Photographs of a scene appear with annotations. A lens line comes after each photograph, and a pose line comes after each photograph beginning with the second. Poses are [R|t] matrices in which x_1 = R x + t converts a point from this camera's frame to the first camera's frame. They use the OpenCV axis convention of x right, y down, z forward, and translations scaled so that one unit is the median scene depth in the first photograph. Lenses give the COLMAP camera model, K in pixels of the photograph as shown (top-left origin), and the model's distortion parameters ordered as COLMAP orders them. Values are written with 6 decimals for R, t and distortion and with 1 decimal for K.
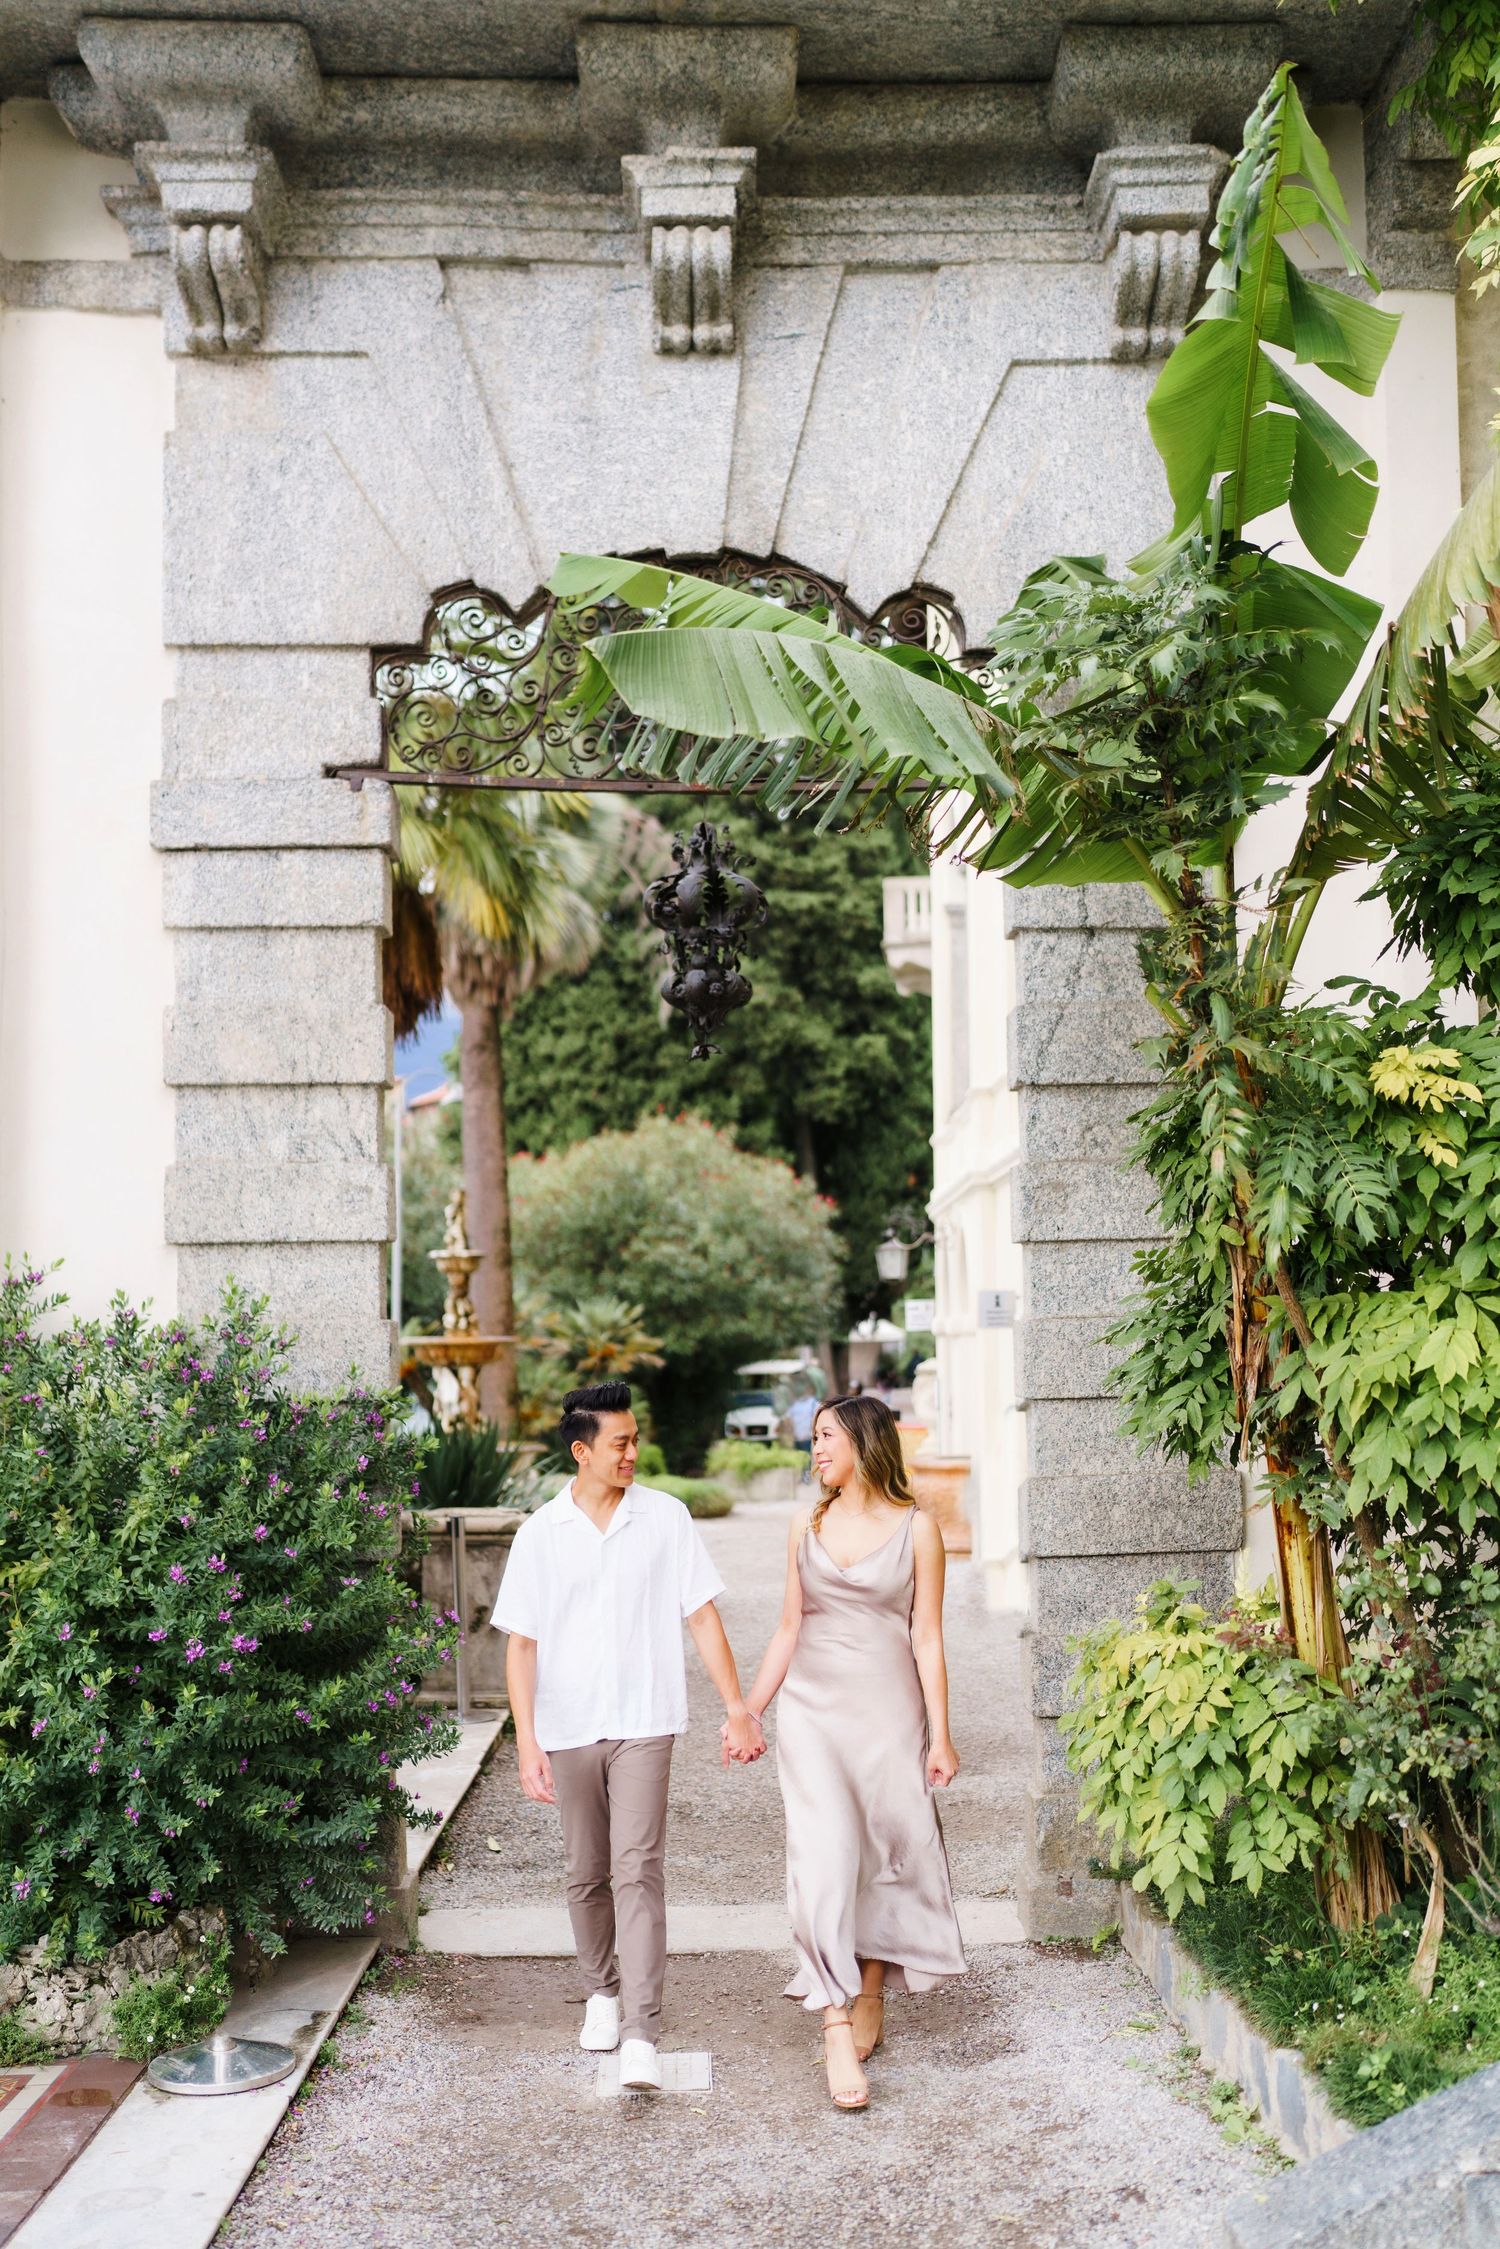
lens RADIAL K [[2253.0, 0, 764.9], [0, 2253.0, 1213.3], [0, 0, 1]] dist [-0.037439, 0.139910]
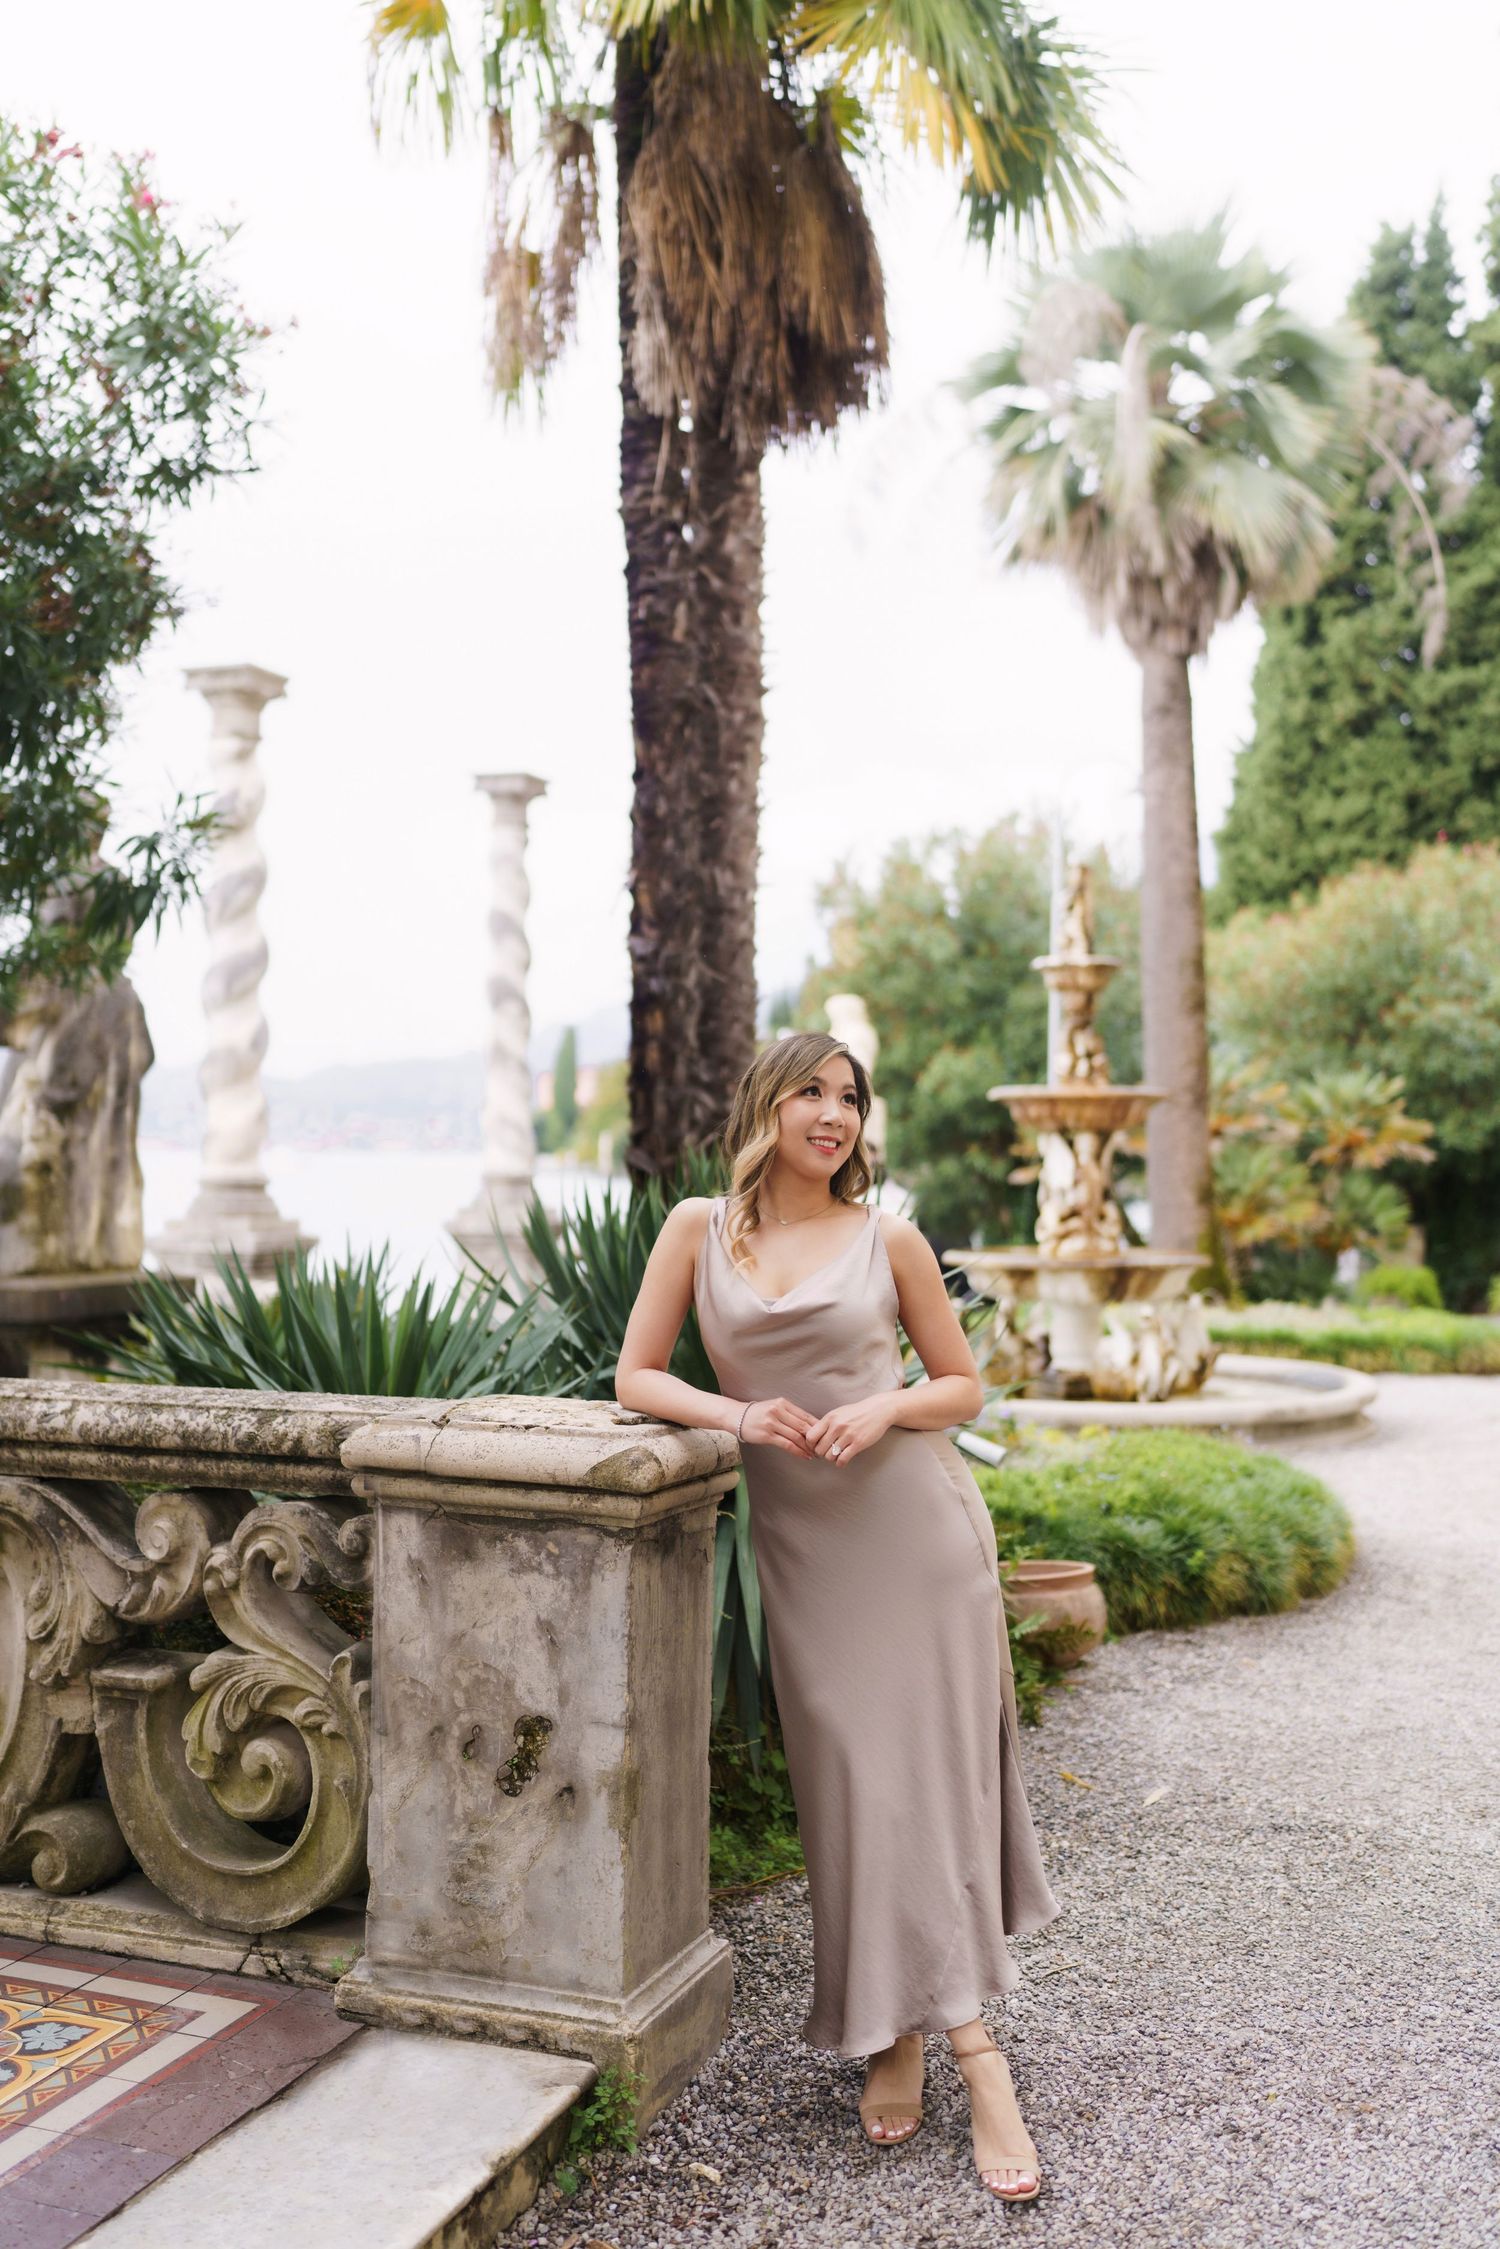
lens RADIAL K [[2196.5, 0, 741.8], [0, 2196.5, 1110.8], [0, 0, 1]] dist [-0.041091, 0.150151]
pose [[0.931809, 0.012374, -0.362738, 0.018363], [-0.000269, 0.999442, 0.033403, 0.125667], [0.362949, -0.031028, 0.931292, 1.147226]]
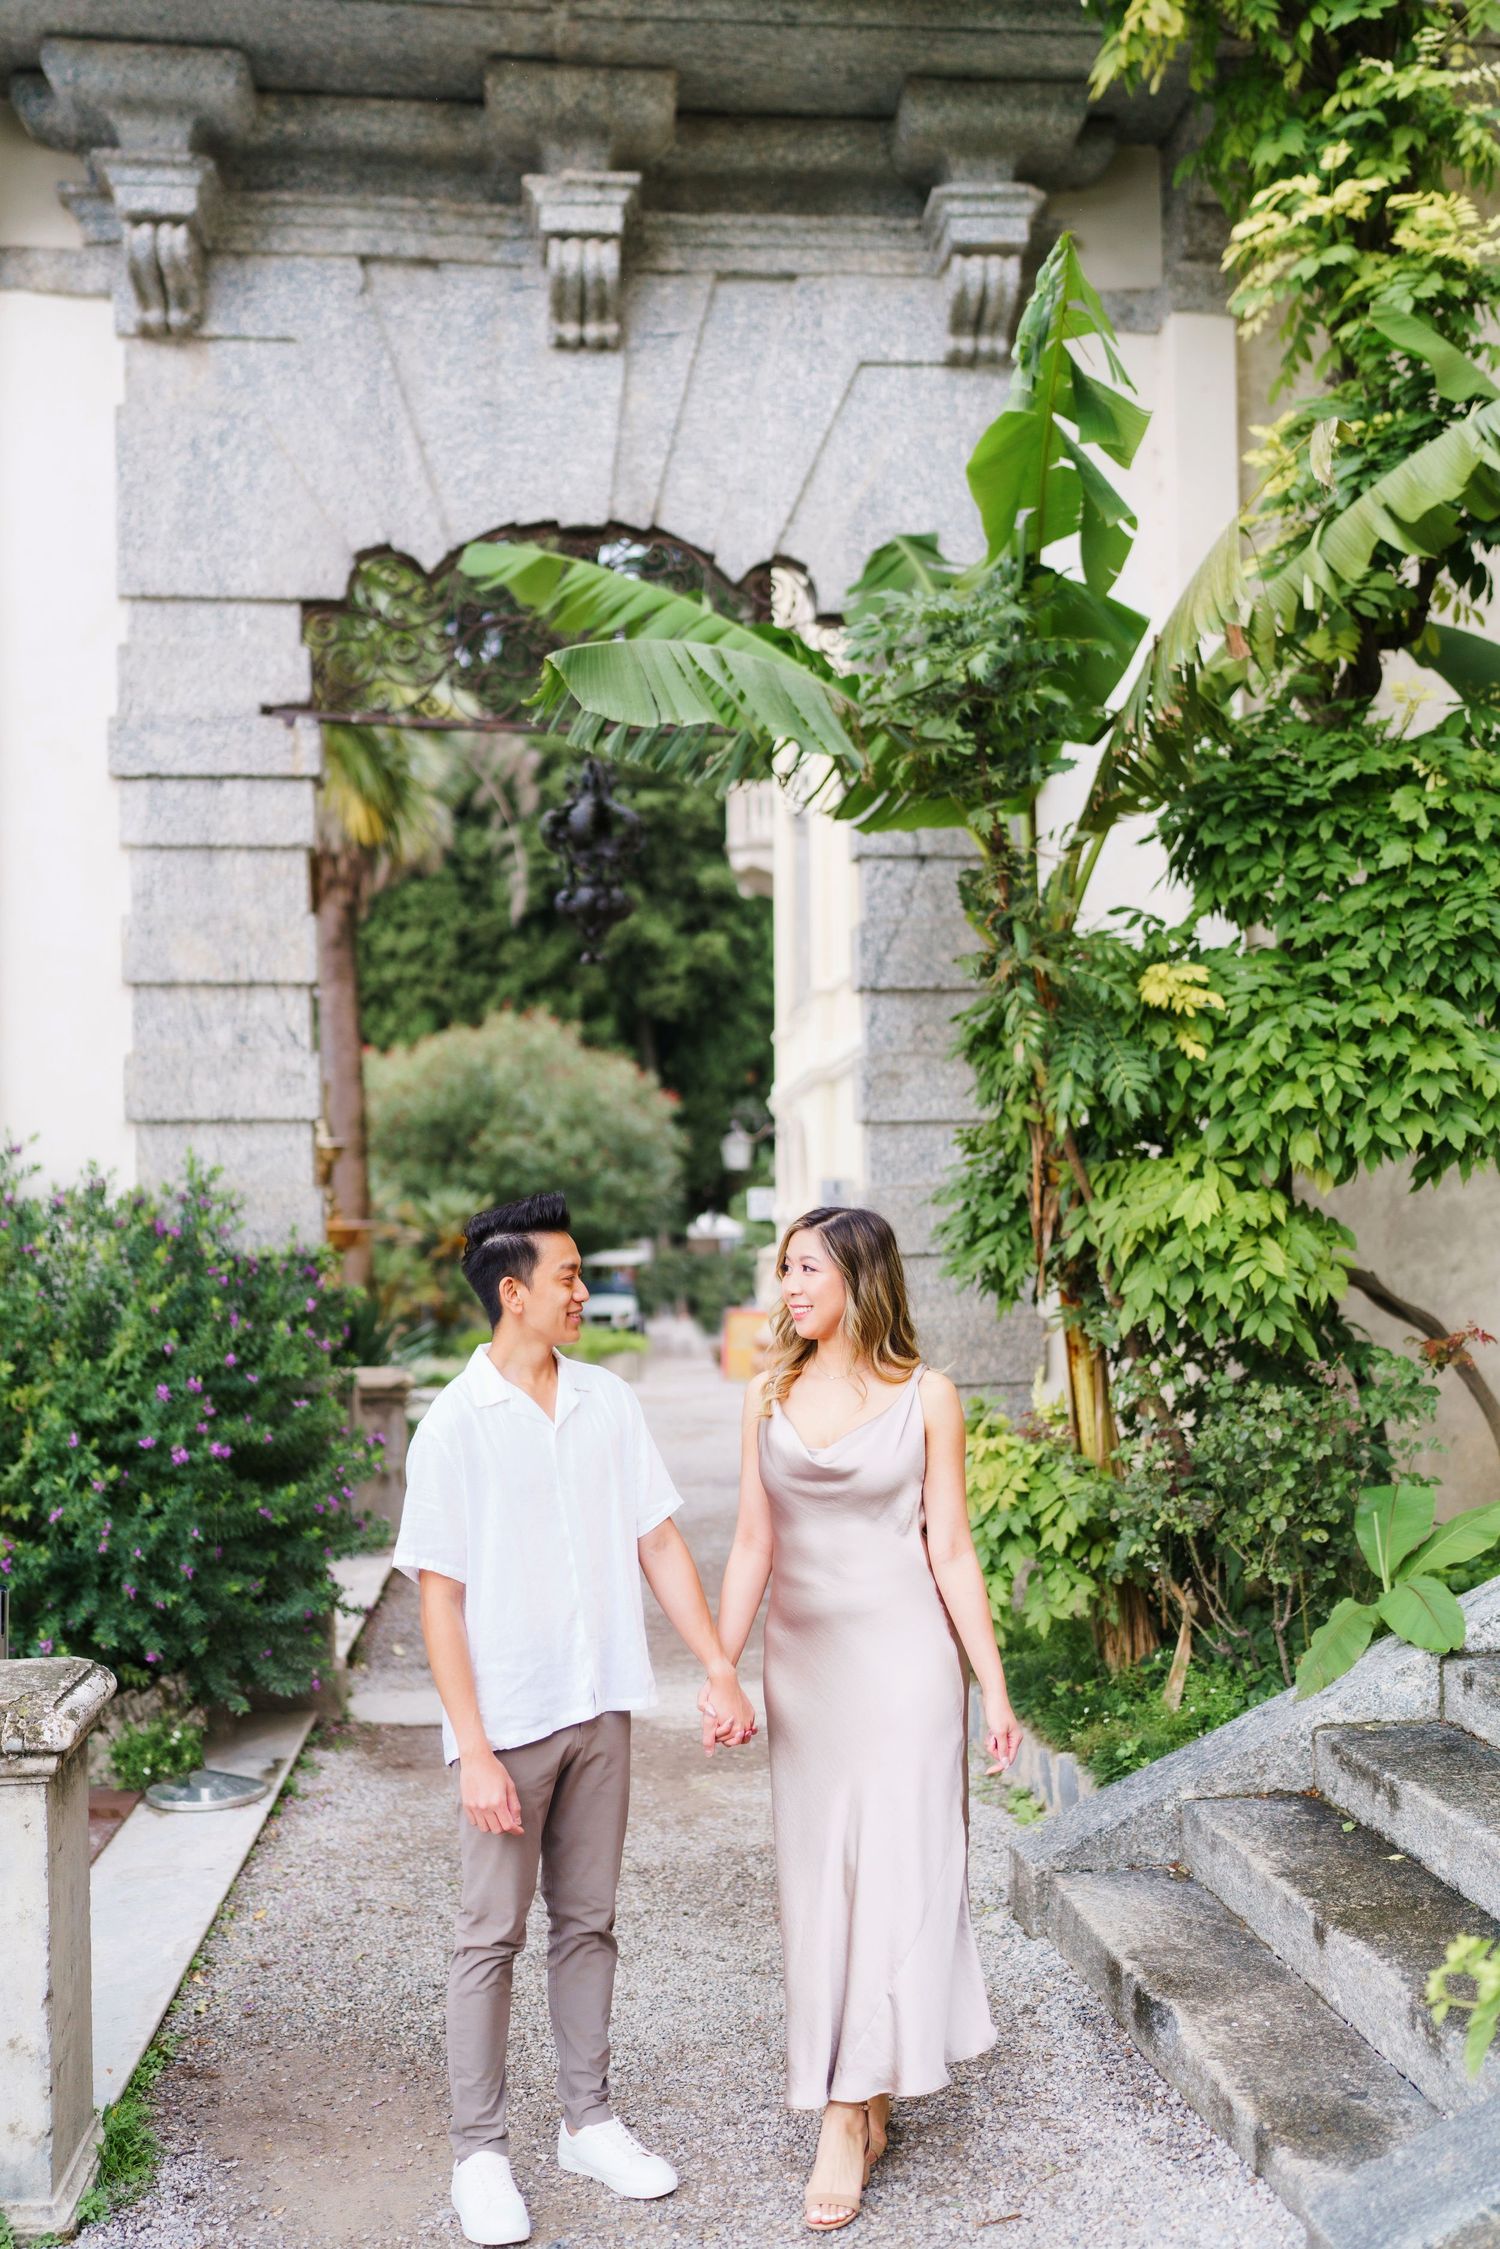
lens RADIAL K [[2253.0, 0, 764.9], [0, 2253.0, 1213.3], [0, 0, 1]] dist [-0.037439, 0.139910]
pose [[0.997354, 0.001760, 0.072680, -0.022176], [-0.005059, 0.998964, 0.045232, 0.006739], [-0.072525, -0.045479, 0.996329, -0.171121]]
